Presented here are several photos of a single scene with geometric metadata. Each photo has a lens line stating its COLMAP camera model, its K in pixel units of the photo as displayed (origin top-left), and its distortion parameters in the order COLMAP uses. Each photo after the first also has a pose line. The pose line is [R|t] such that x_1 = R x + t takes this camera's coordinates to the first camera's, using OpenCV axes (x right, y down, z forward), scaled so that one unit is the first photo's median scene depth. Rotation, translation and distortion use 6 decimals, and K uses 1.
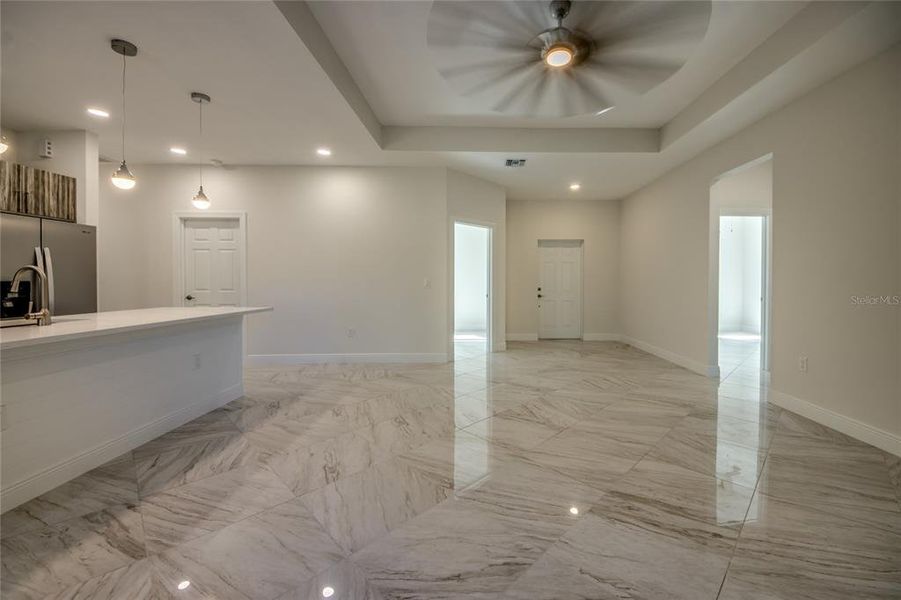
lens RADIAL K [[354.7, 0, 489.8], [0, 354.7, 288.1], [0, 0, 1]] dist [0.002377, -0.000244]
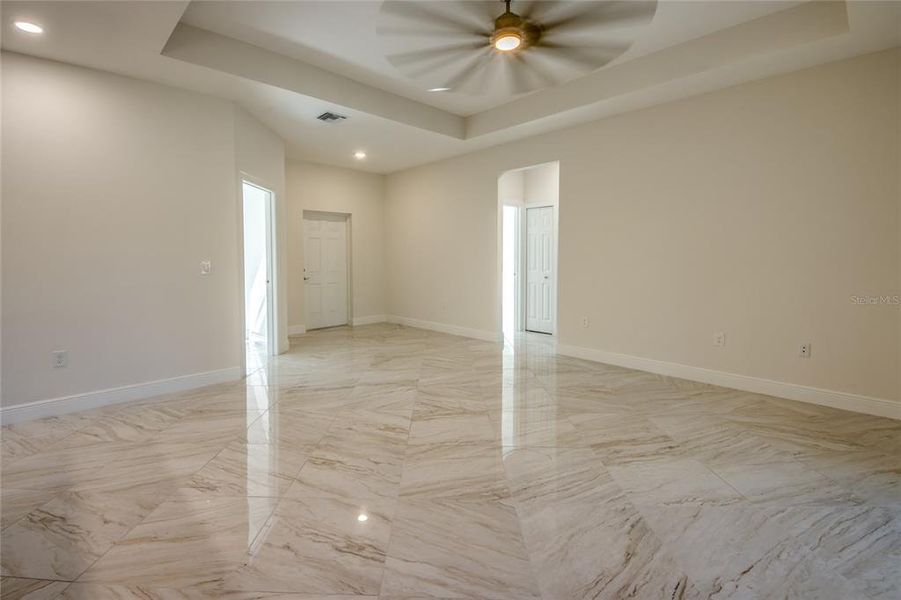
lens RADIAL K [[406.8, 0, 429.6], [0, 406.8, 269.4], [0, 0, 1]] dist [0.020266, -0.000691]
pose [[0.750110, -0.024730, 0.660851, -0.390524], [0.014755, 0.999678, 0.020662, -0.020271], [-0.661149, -0.005748, 0.750233, 0.140196]]
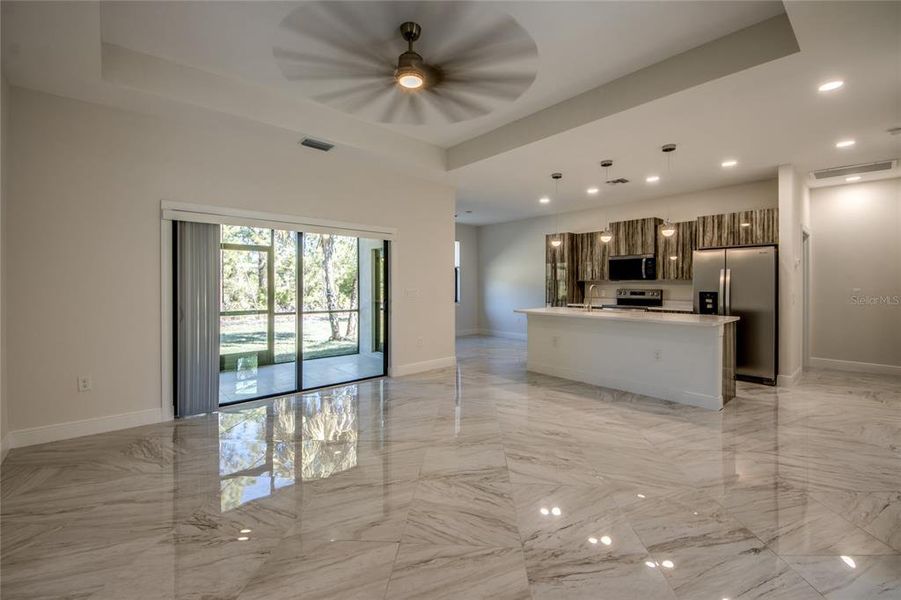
lens RADIAL K [[383.3, 0, 449.7], [0, 383.3, 284.0], [0, 0, 1]] dist [0.003449, -0.002305]
pose [[-0.768606, -0.002002, -0.639720, 0.403632], [-0.011468, 0.999878, 0.010649, -0.038921], [0.639620, 0.015522, -0.768534, 0.996466]]
